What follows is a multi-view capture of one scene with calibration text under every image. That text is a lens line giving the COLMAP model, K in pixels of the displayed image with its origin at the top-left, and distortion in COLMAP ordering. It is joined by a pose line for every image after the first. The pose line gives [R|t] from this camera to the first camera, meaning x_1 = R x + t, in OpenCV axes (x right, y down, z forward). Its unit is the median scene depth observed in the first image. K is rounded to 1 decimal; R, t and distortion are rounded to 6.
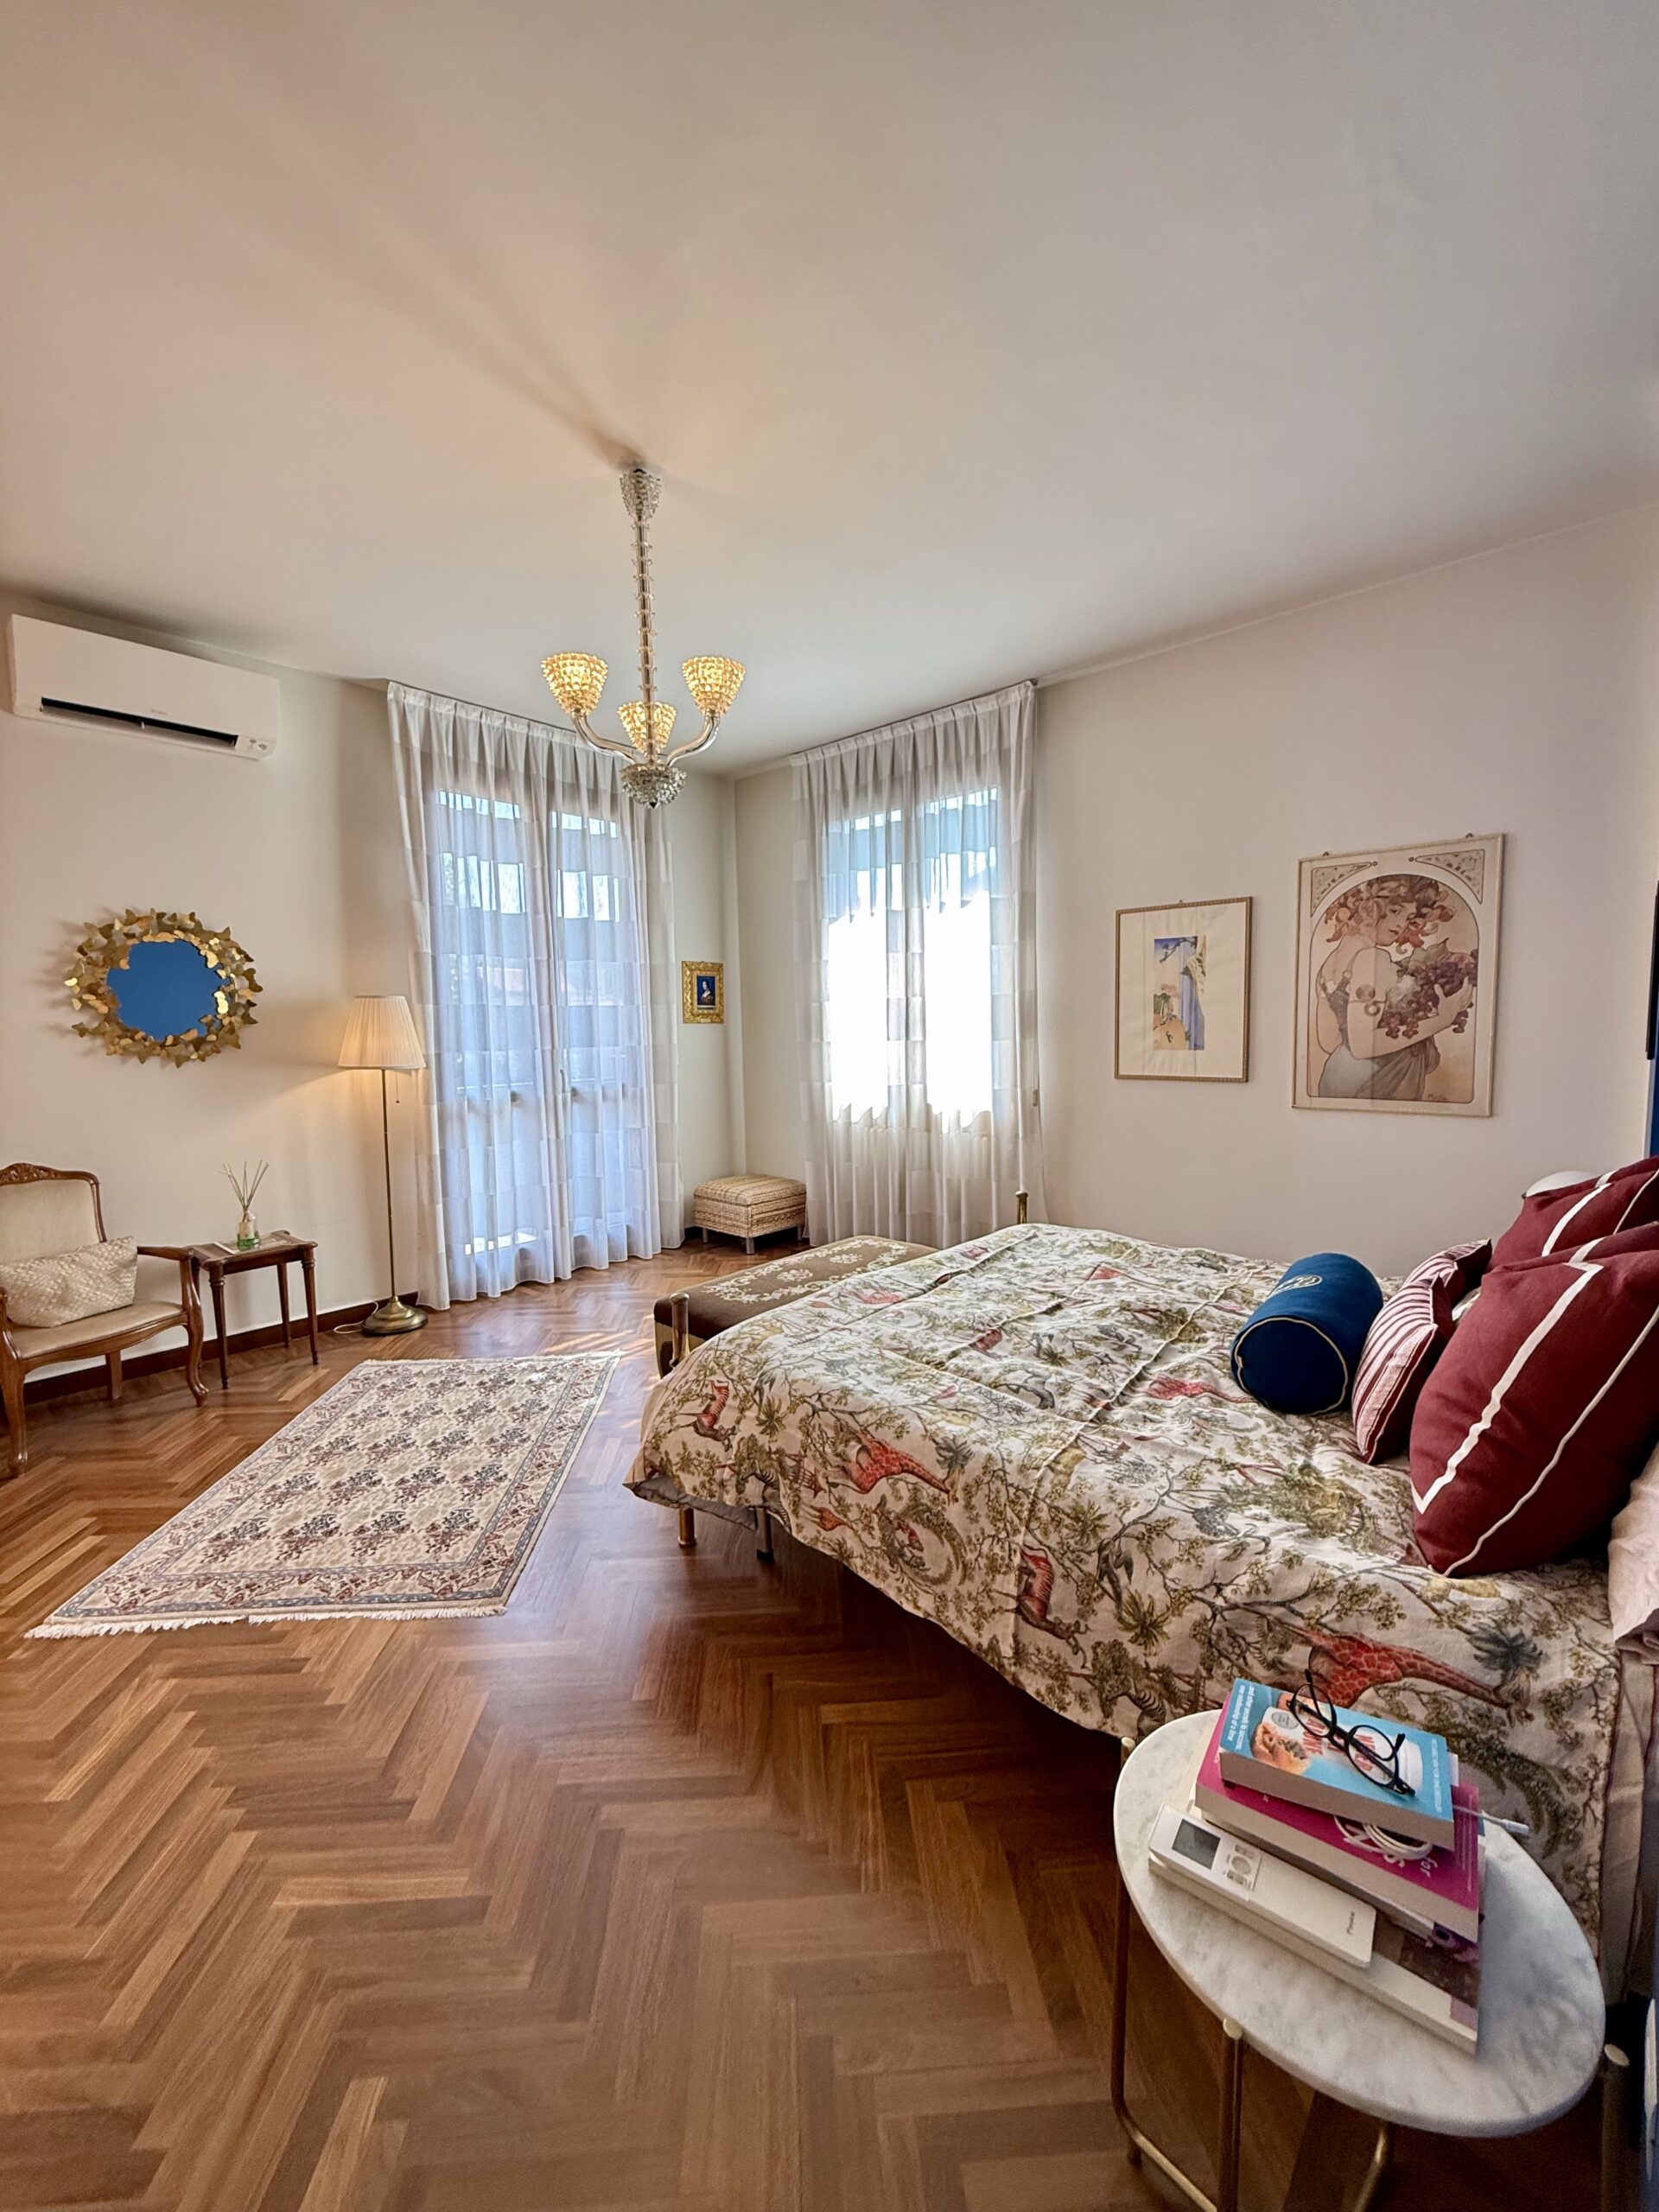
lens RADIAL K [[877.3, 0, 829.1], [0, 877.3, 1111.6], [0, 0, 1]] dist [0.000256, -0.000263]
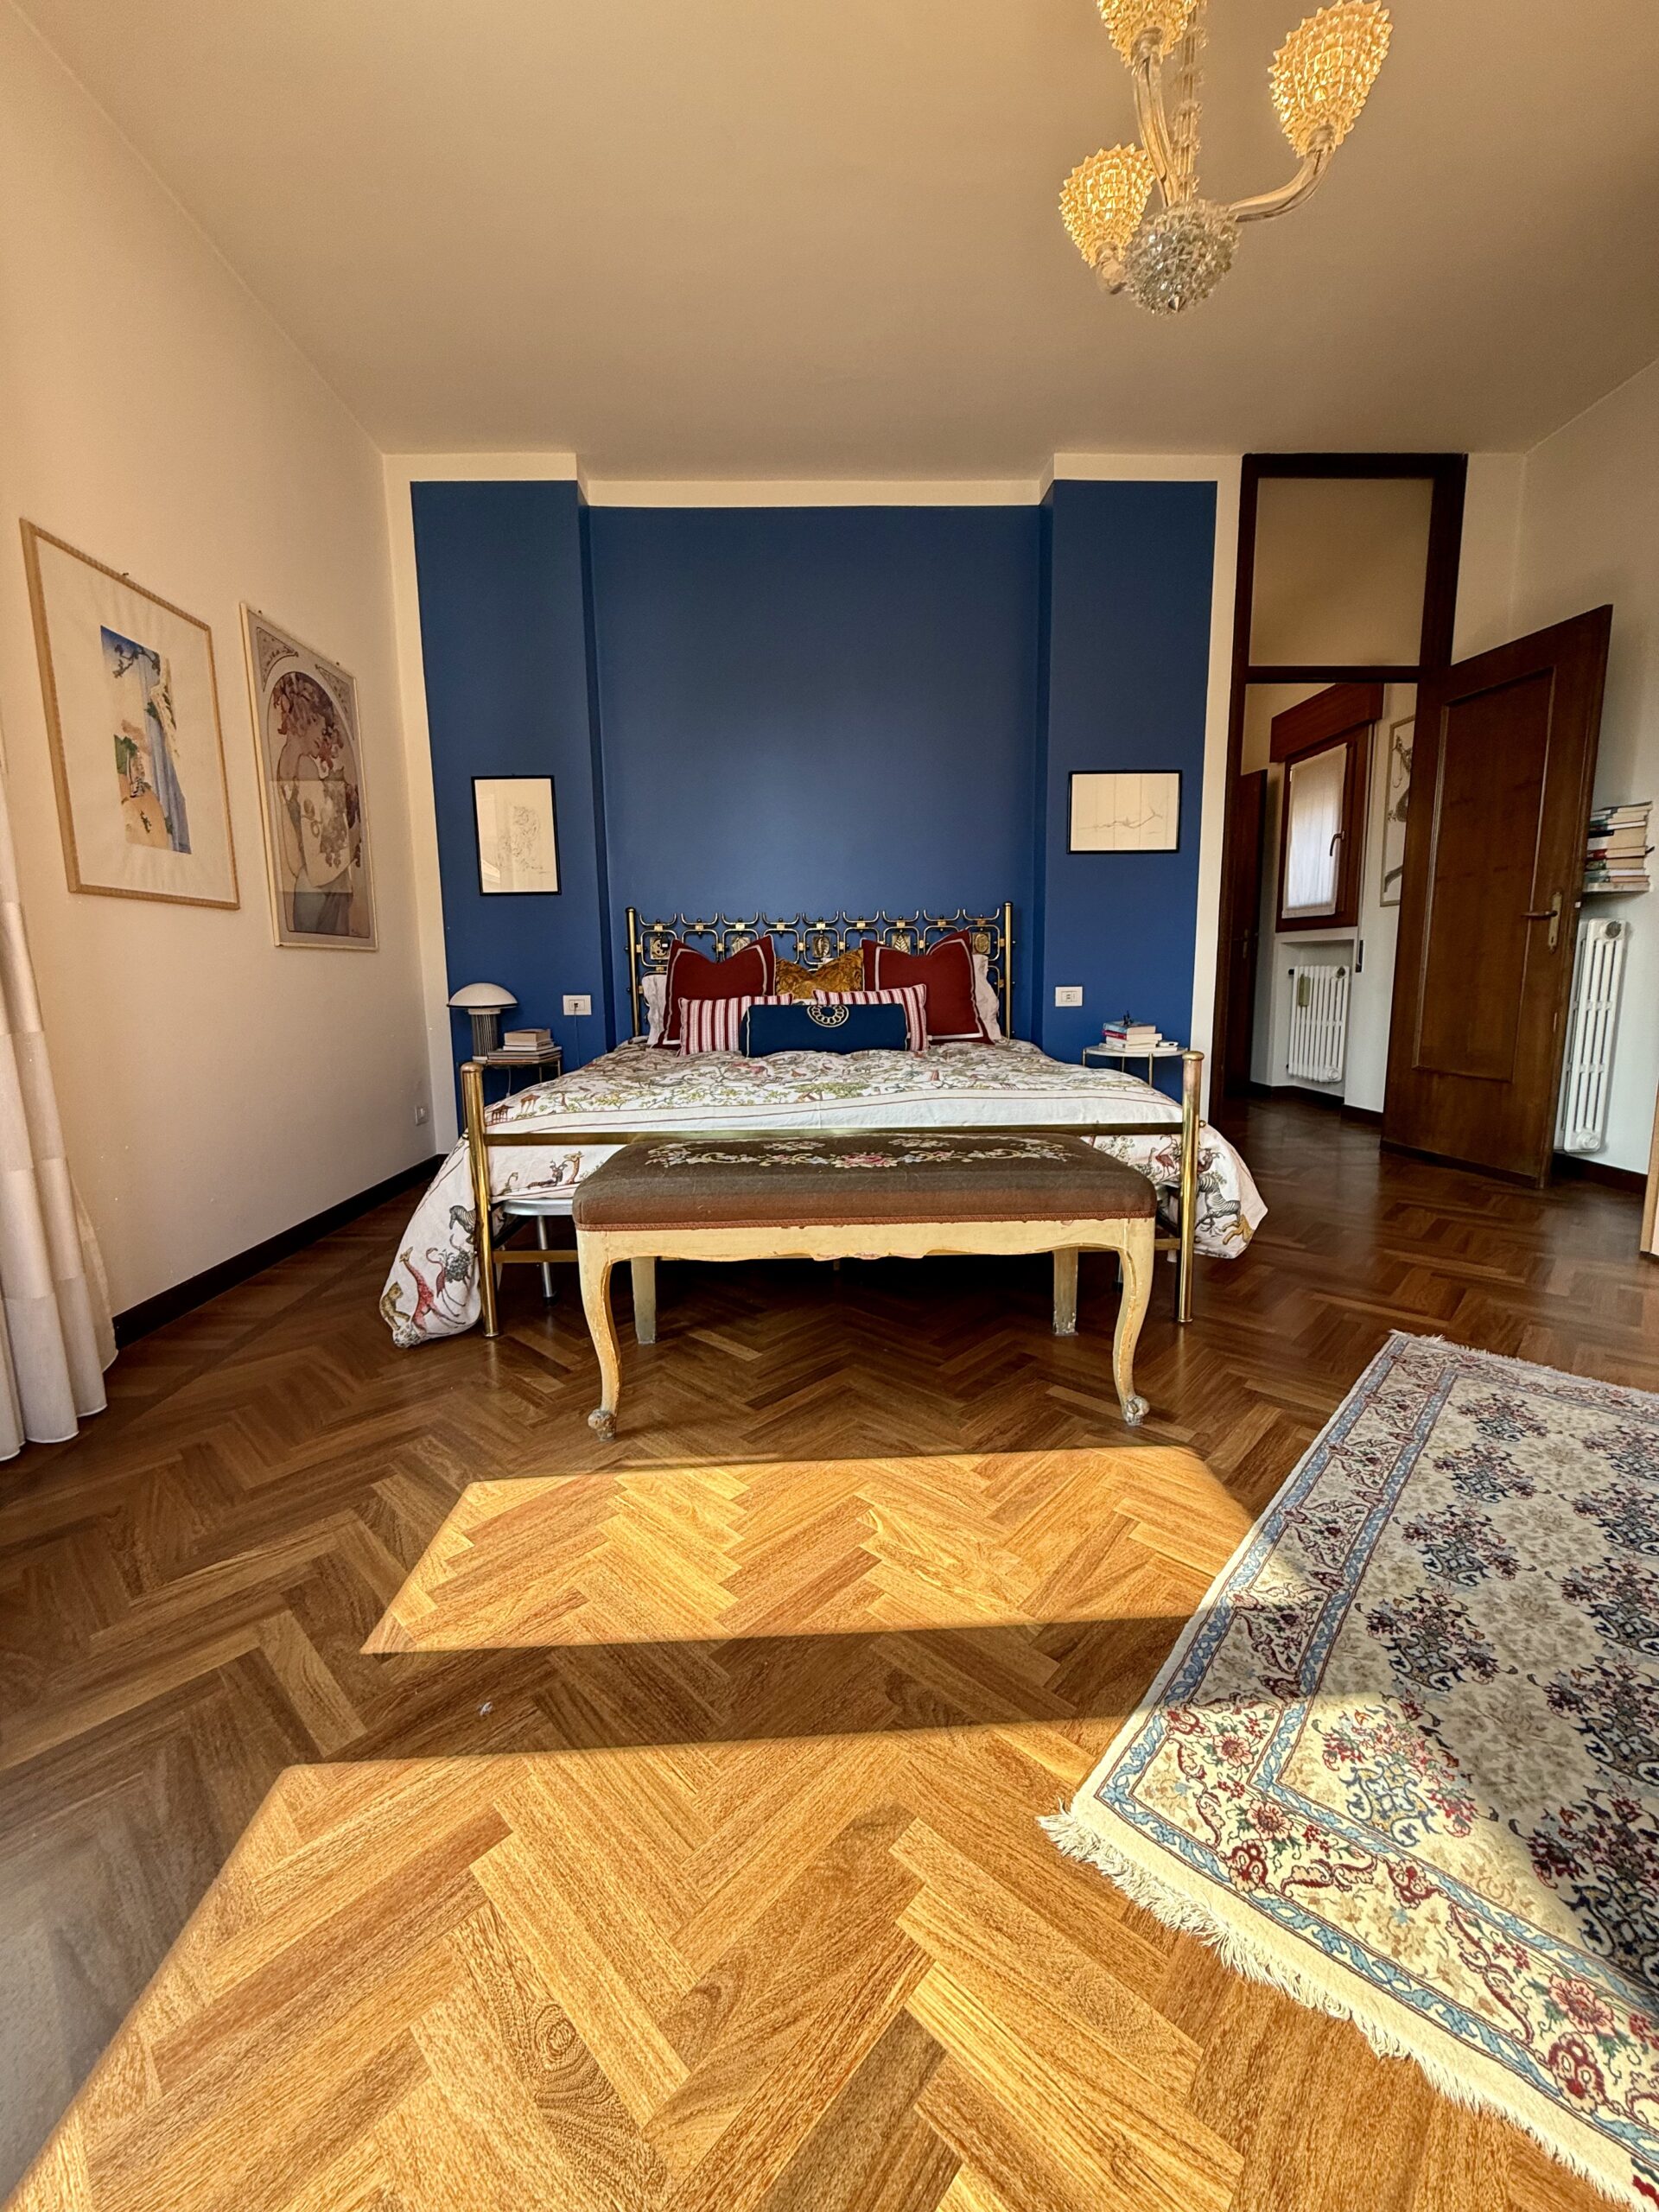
lens RADIAL K [[877.3, 0, 832.4], [0, 877.3, 1100.7], [0, 0, 1]] dist [0.000256, -0.000263]
pose [[-0.691641, -0.094986, 0.715968, -0.348769], [0.073837, 0.976821, 0.200921, 0.009274], [-0.718458, 0.191830, -0.668595, 1.128478]]
